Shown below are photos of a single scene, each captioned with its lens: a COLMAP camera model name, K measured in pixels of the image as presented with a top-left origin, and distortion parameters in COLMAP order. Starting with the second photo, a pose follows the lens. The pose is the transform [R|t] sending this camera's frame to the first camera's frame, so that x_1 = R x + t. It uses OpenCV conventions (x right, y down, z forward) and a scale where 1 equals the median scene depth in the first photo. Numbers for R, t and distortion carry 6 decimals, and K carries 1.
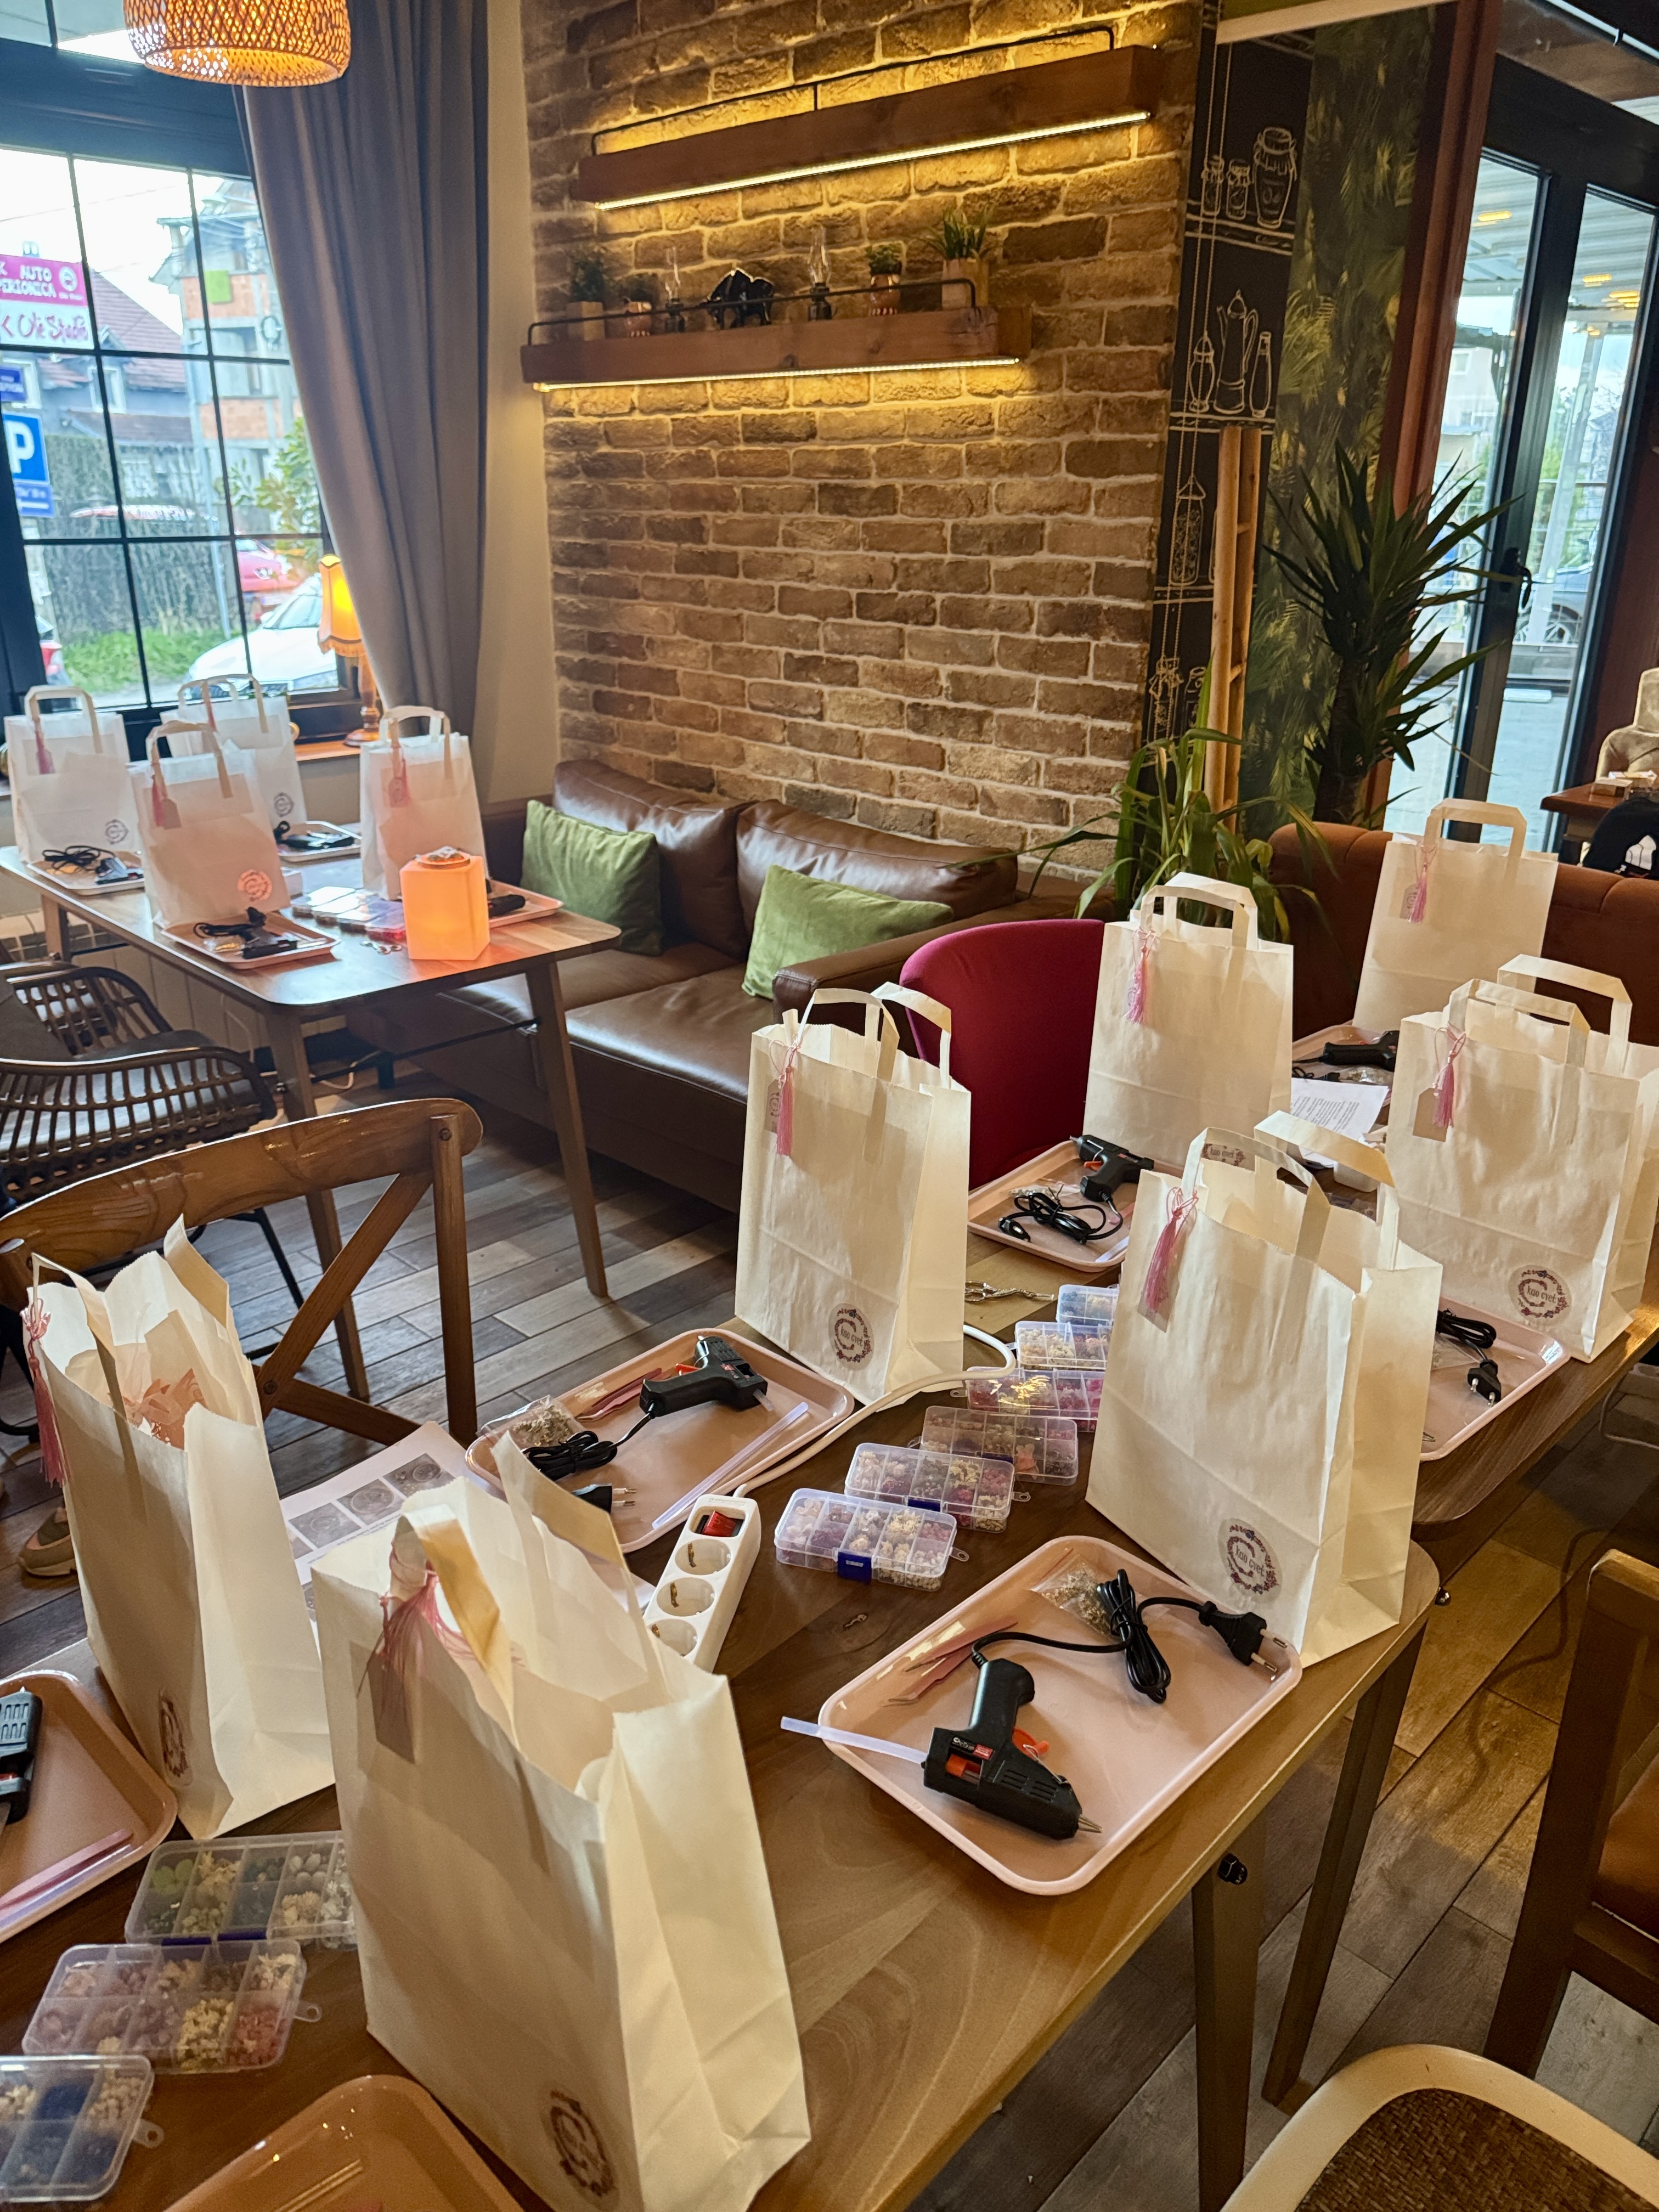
lens RADIAL K [[1570.6, 0, 832.6], [0, 1570.6, 1104.1], [0, 0, 1]] dist [-0.004110, -0.006978]
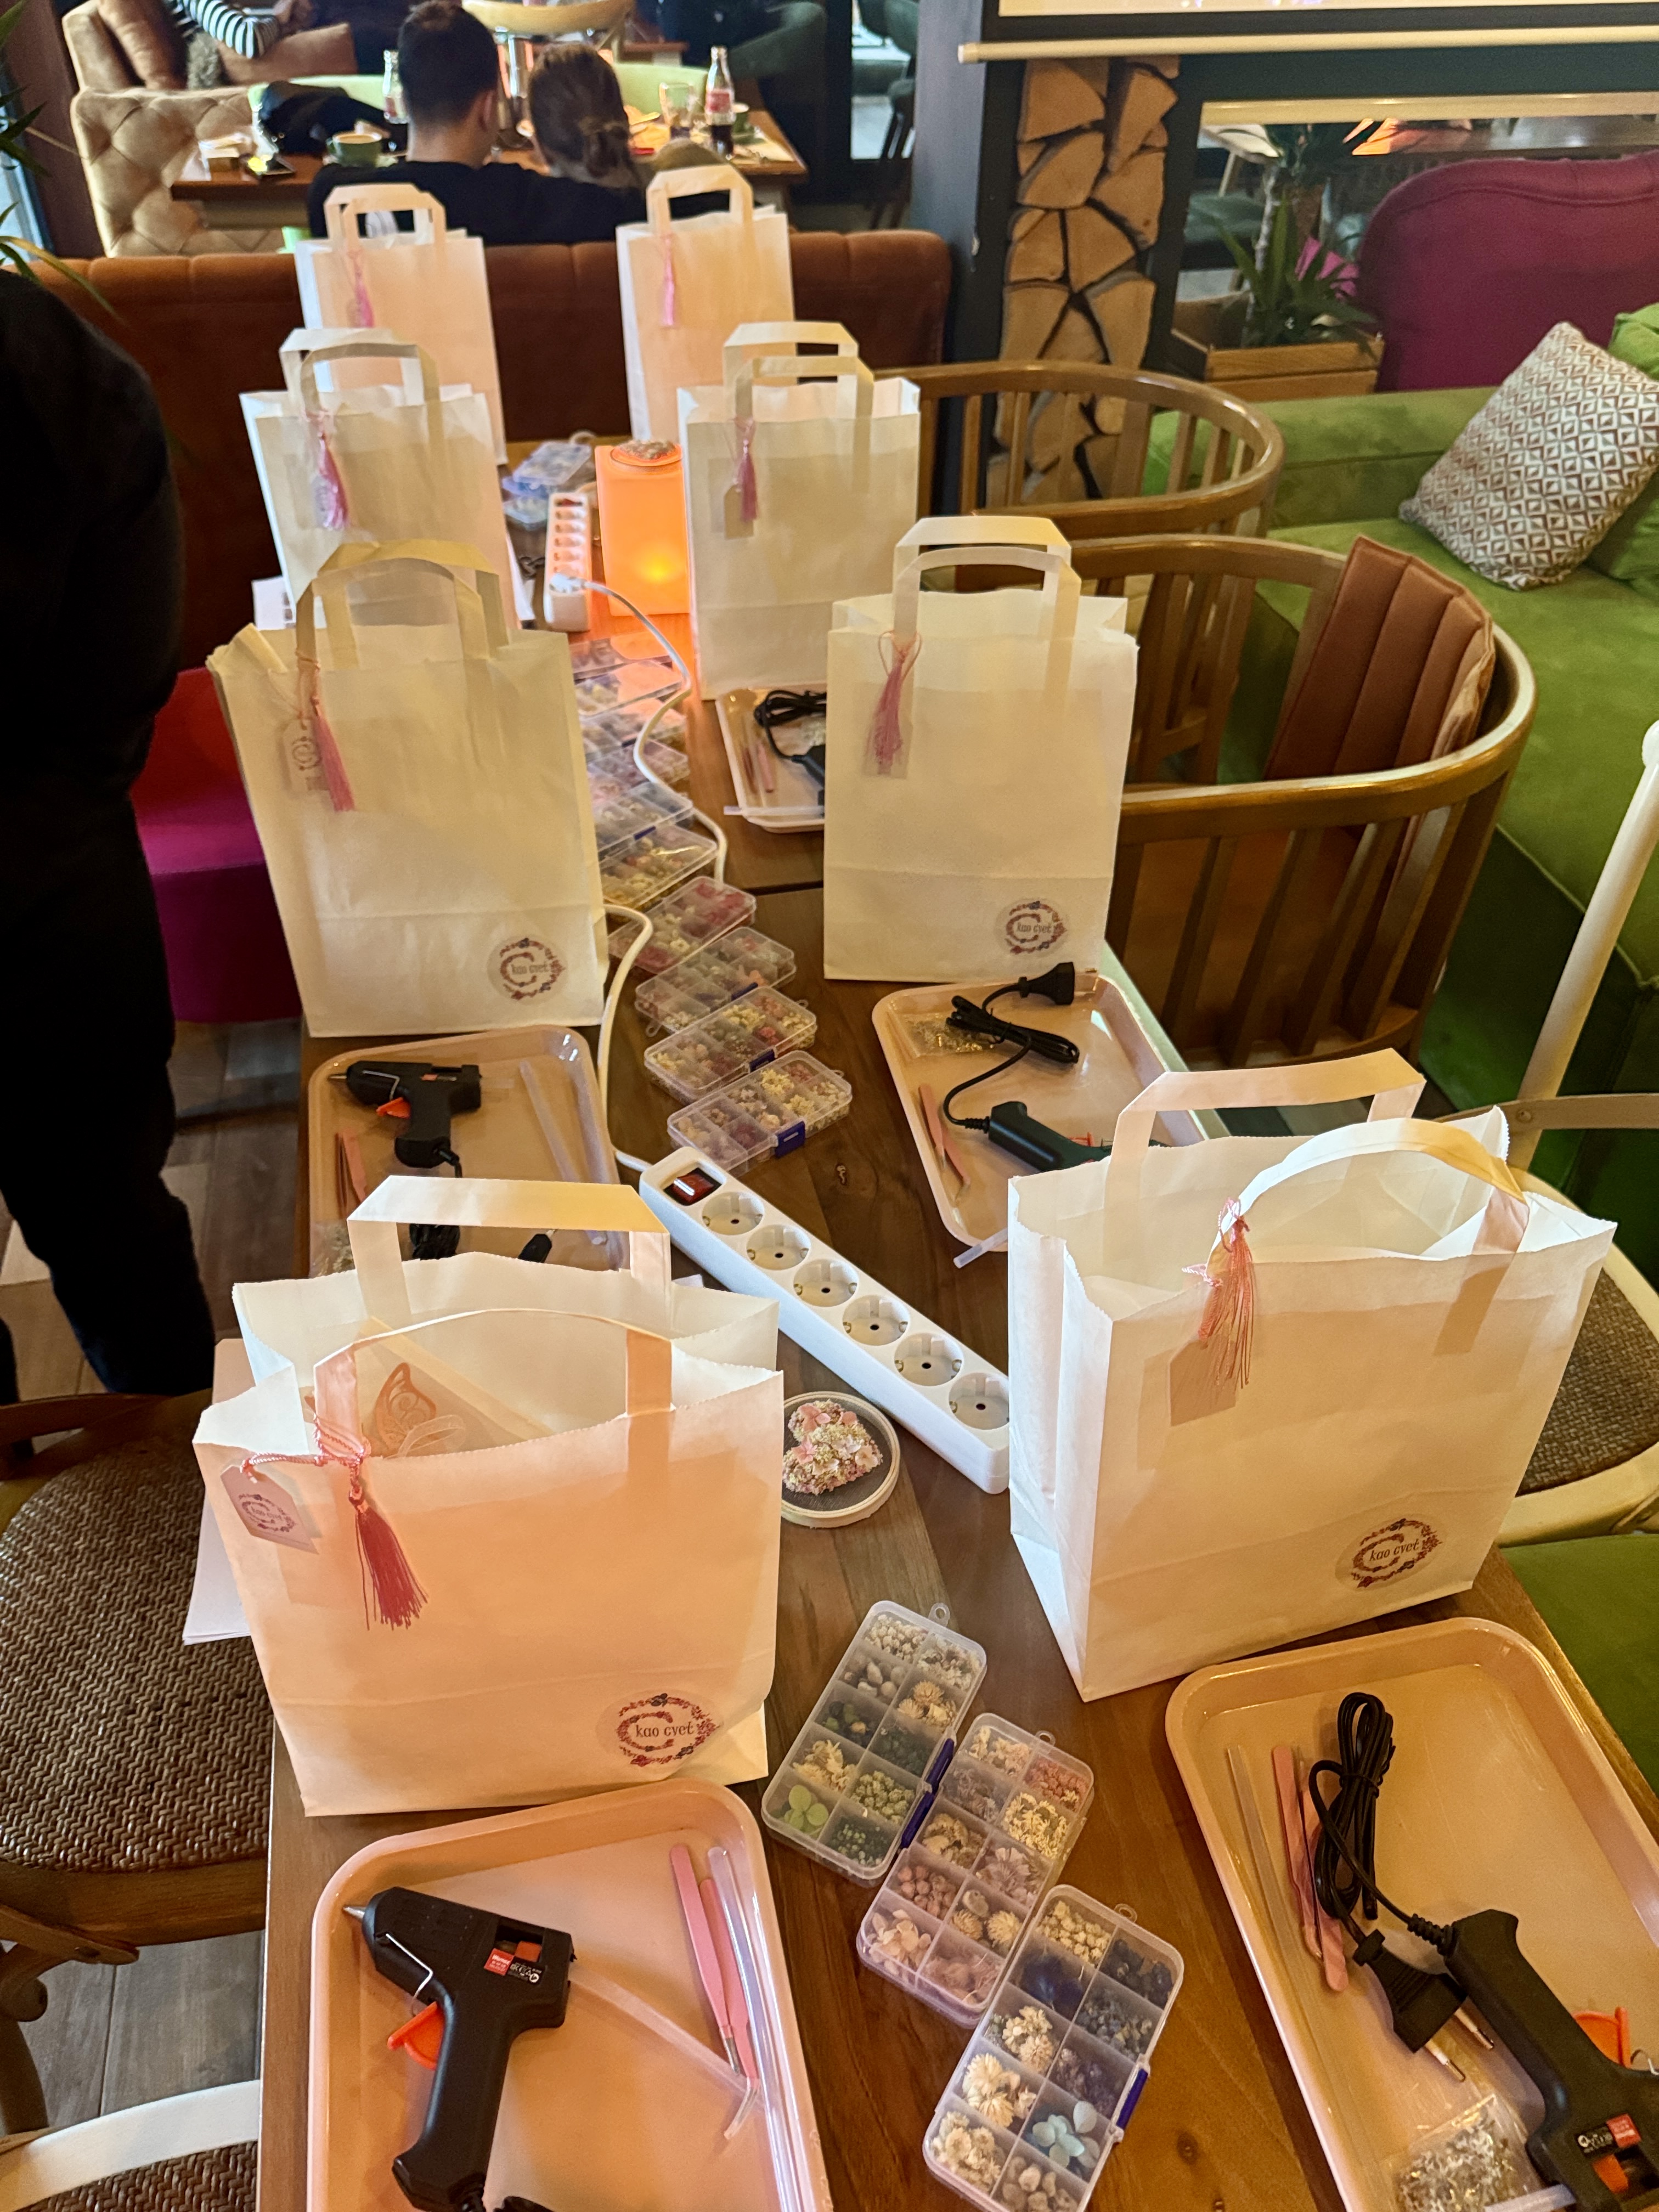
lens RADIAL K [[1570.6, 0, 824.1], [0, 1570.6, 1108.8], [0, 0, 1]] dist [-0.004110, -0.006978]
pose [[0.548441, -0.554364, 0.626014, -0.570599], [0.309018, 0.830022, 0.464297, -0.165956], [-0.776995, -0.061190, 0.626526, 0.376450]]
